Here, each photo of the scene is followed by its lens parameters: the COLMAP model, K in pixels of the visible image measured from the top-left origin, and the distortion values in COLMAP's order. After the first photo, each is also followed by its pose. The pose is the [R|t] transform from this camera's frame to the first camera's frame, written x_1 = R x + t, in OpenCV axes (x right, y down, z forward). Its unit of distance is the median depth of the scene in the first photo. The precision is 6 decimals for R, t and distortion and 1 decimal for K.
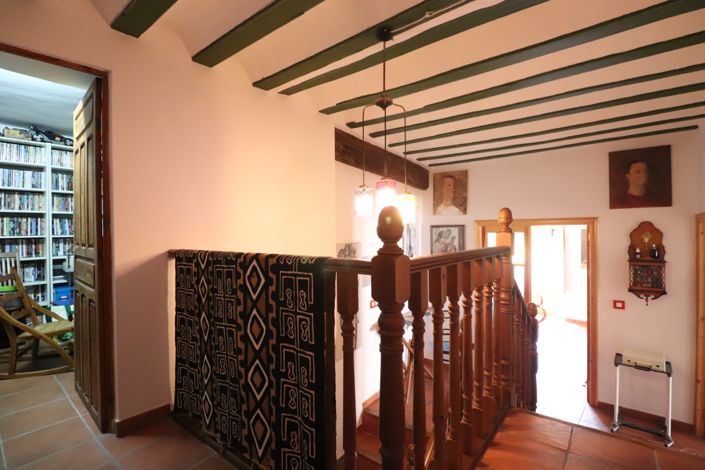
lens RADIAL K [[328.2, 0, 352.2], [0, 328.2, 233.6], [0, 0, 1]] dist [-0.019549, -0.004101]
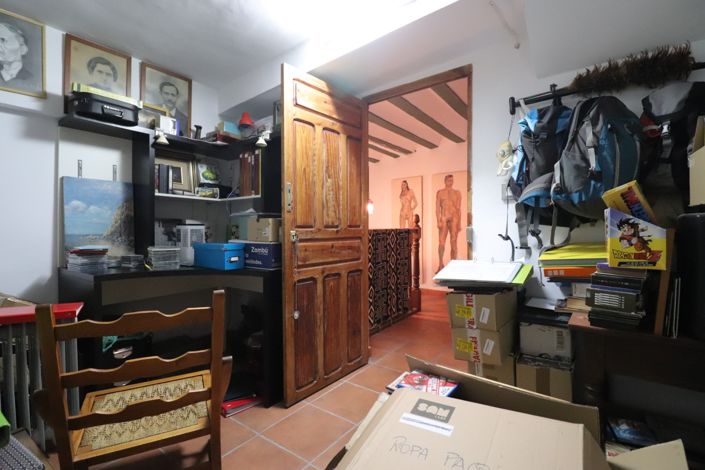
lens RADIAL K [[328.2, 0, 351.8], [0, 328.2, 233.6], [0, 0, 1]] dist [-0.019549, -0.004101]
pose [[-0.041500, -0.009253, 0.999096, -2.621362], [0.010410, 0.999899, 0.009693, 0.068533], [-0.999084, 0.010802, -0.041399, 1.358213]]
